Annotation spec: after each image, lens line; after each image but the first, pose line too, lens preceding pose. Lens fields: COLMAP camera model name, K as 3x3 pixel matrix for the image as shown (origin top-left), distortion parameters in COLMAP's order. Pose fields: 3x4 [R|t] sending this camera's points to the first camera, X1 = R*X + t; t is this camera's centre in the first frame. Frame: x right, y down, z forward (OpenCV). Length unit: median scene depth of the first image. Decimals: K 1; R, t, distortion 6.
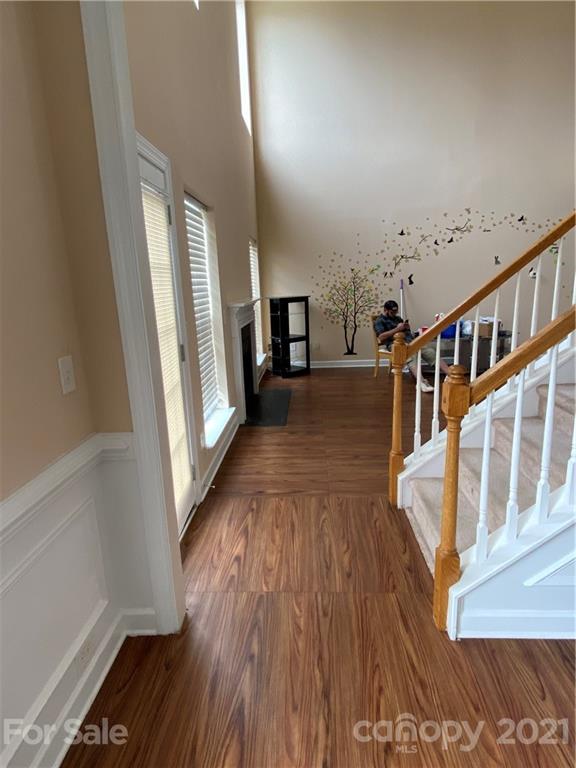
lens RADIAL K [[445.2, 0, 288.0], [0, 445.2, 384.0], [0, 0, 1]] dist [-0.000788, -0.001230]
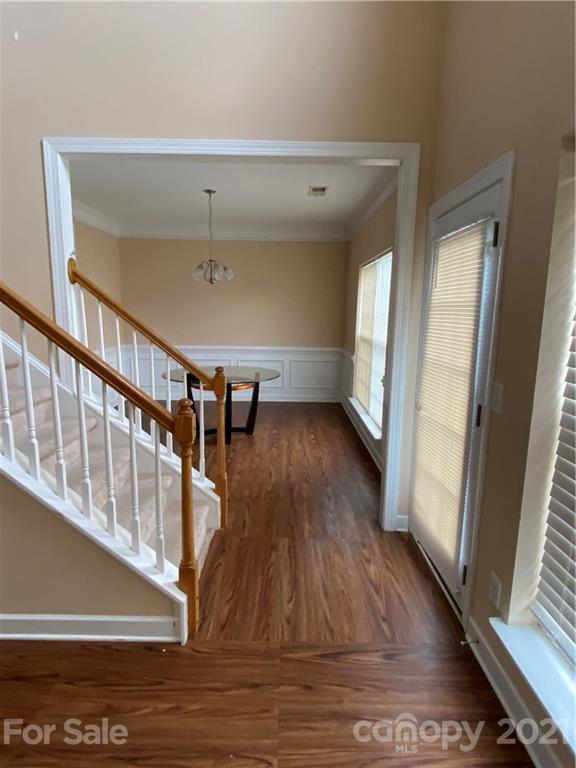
lens RADIAL K [[445.2, 0, 288.0], [0, 445.2, 384.0], [0, 0, 1]] dist [-0.000788, -0.001230]
pose [[-0.998582, 0.026405, -0.046216, 0.118969], [0.005999, 0.918573, 0.395205, -0.428385], [0.052888, 0.394368, -0.917430, 1.686007]]
